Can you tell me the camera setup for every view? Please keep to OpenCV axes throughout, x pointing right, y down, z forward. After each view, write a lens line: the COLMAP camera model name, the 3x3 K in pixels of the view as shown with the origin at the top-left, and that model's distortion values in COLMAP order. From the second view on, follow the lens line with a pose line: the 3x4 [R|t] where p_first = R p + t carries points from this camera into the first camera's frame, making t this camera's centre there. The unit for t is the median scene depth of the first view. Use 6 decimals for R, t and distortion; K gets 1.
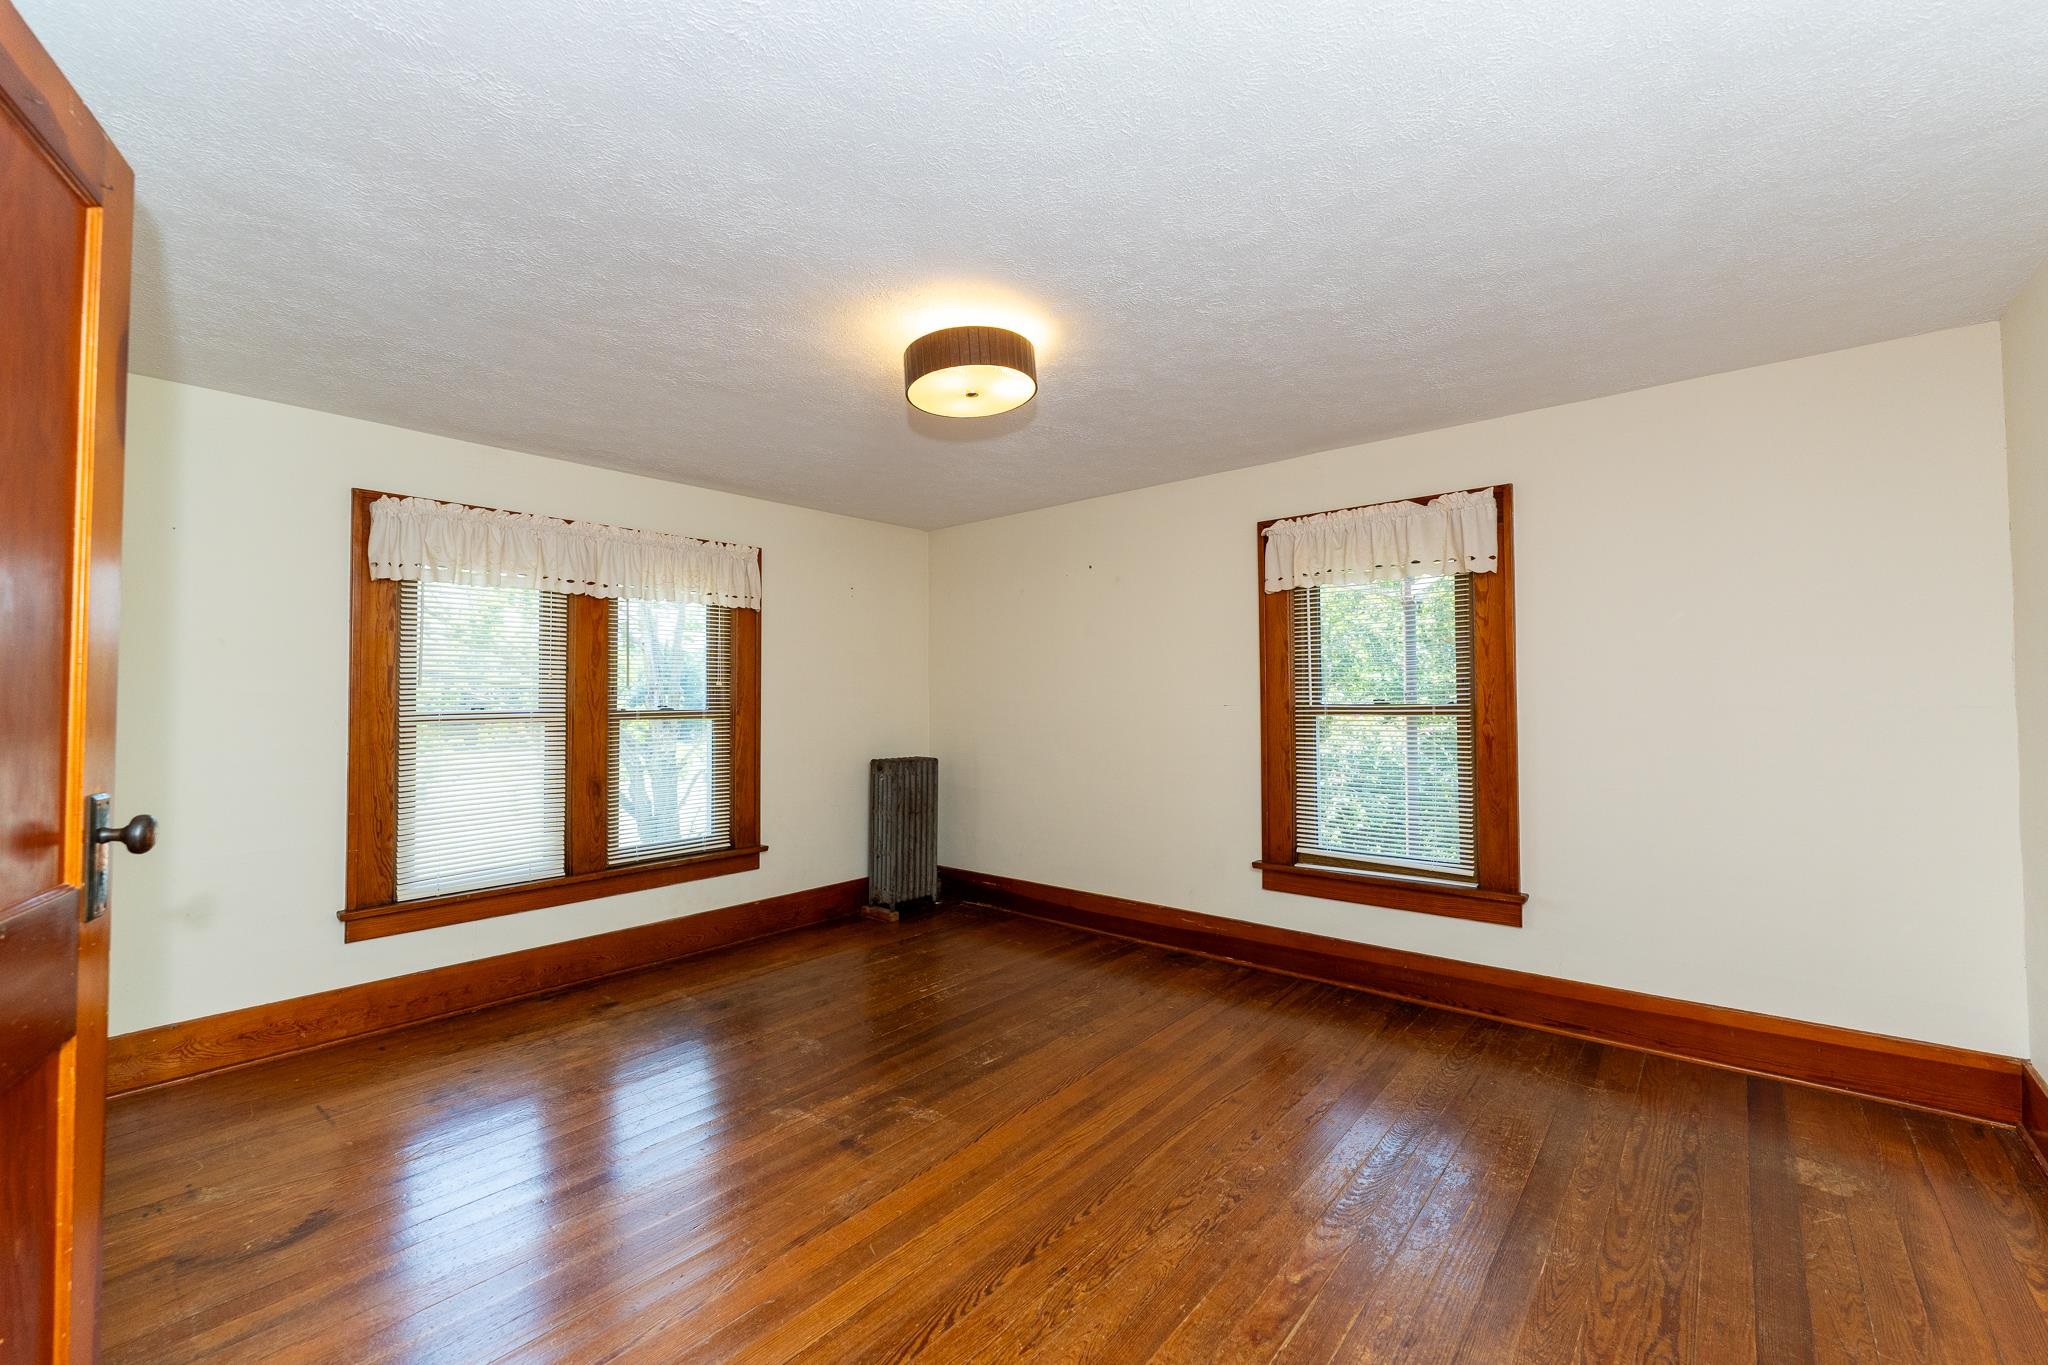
lens RADIAL K [[820.8, 0, 1038.7], [0, 820.8, 692.1], [0, 0, 1]] dist [0.001368, -0.000082]
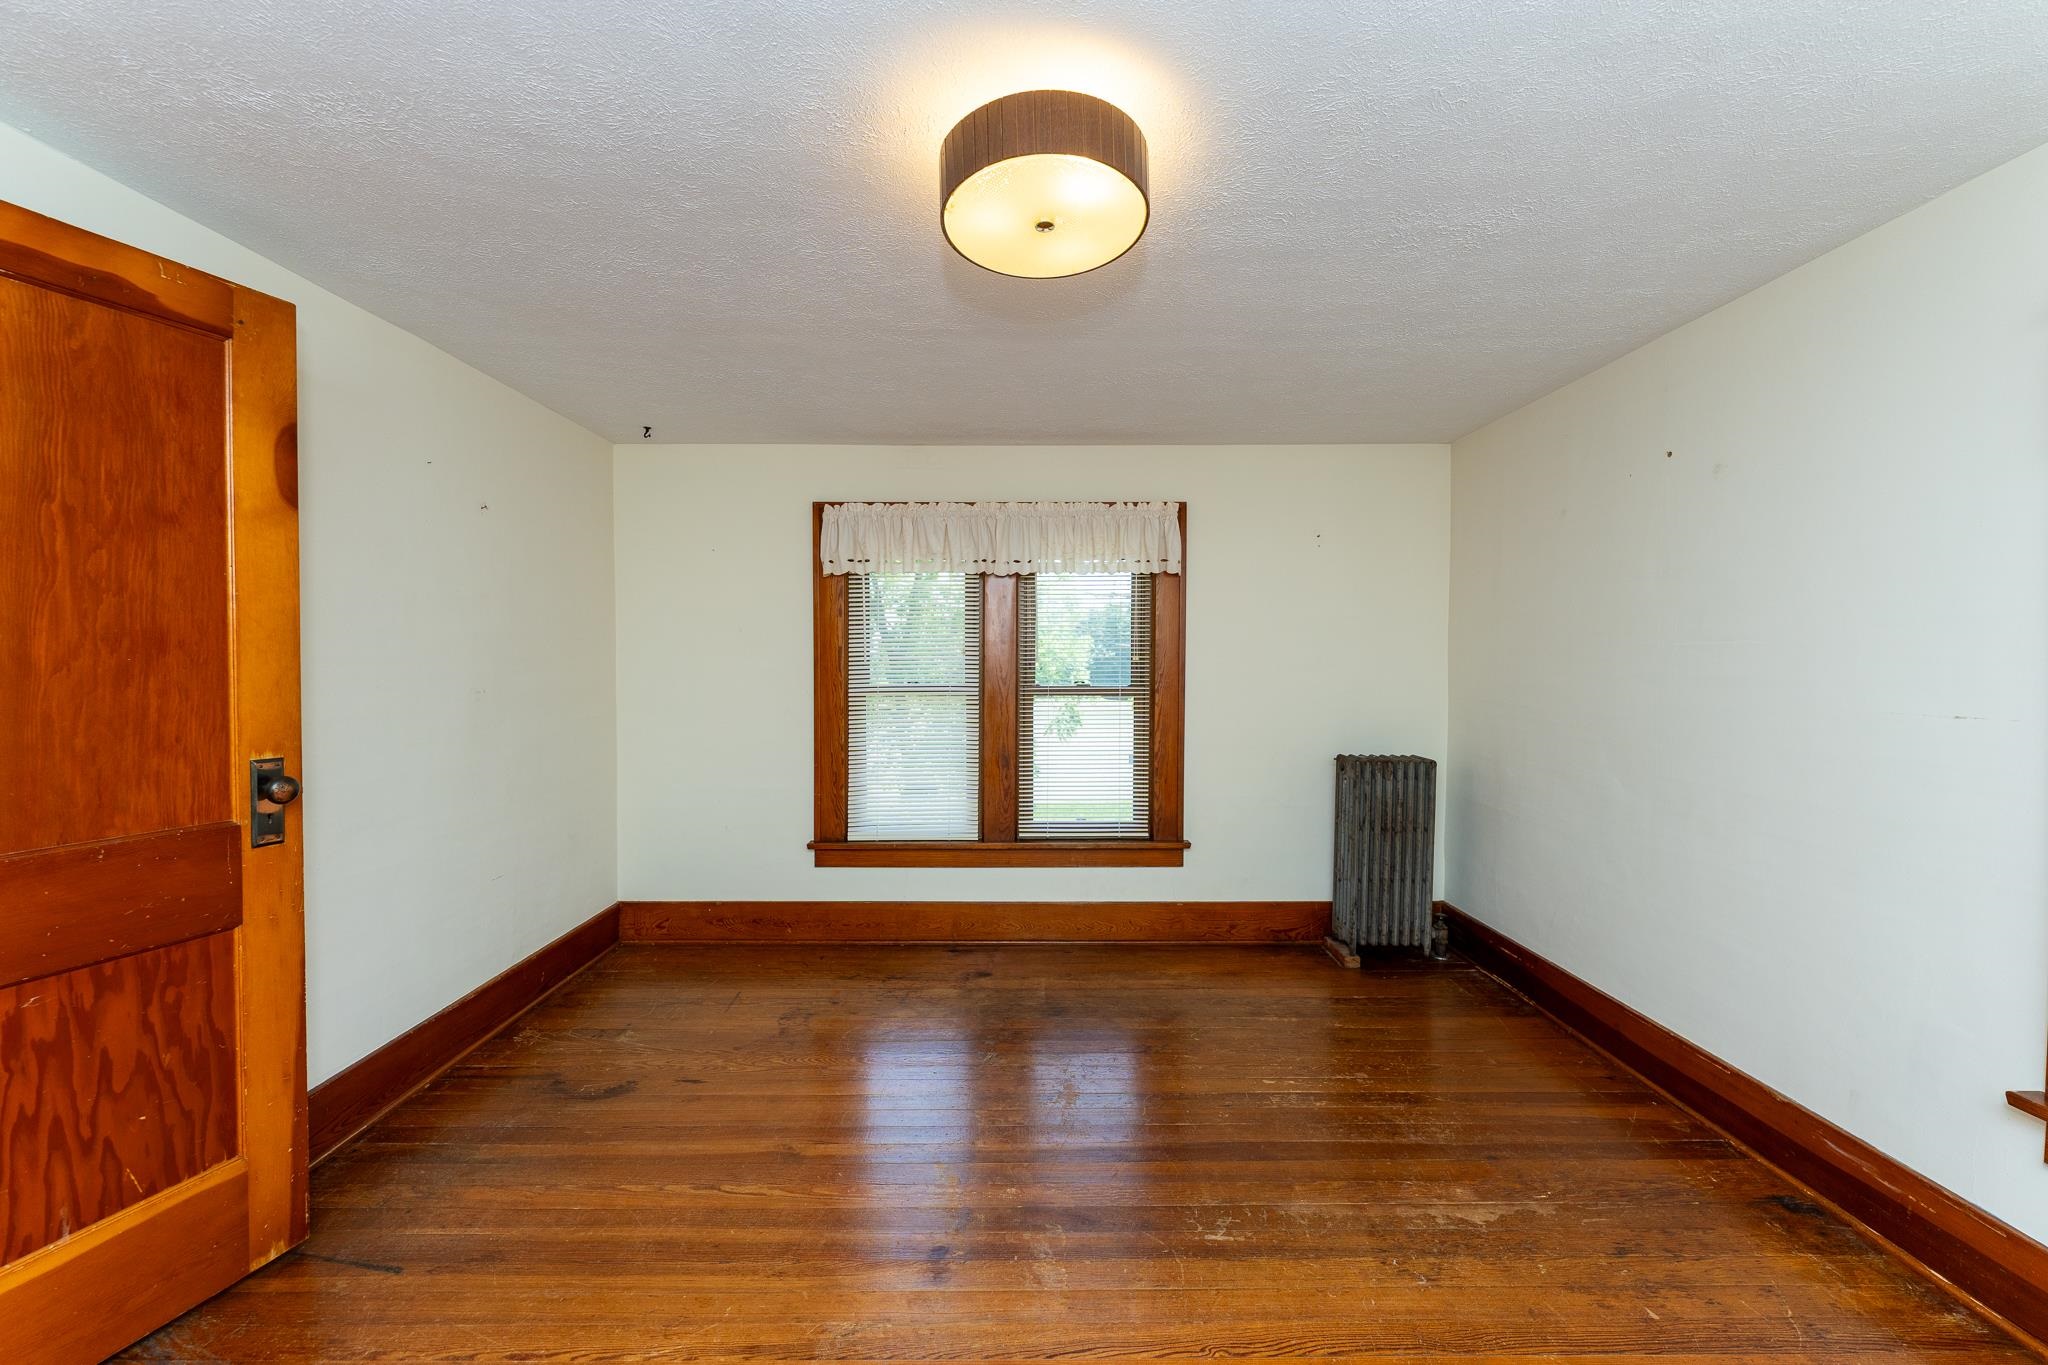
lens RADIAL K [[820.8, 0, 1014.2], [0, 820.8, 688.9], [0, 0, 1]] dist [0.001368, -0.000082]
pose [[0.648549, 0.034696, -0.760382, 0.231733], [-0.000286, 0.998972, 0.045338, -0.018727], [0.761173, -0.029186, 0.647892, 0.323108]]
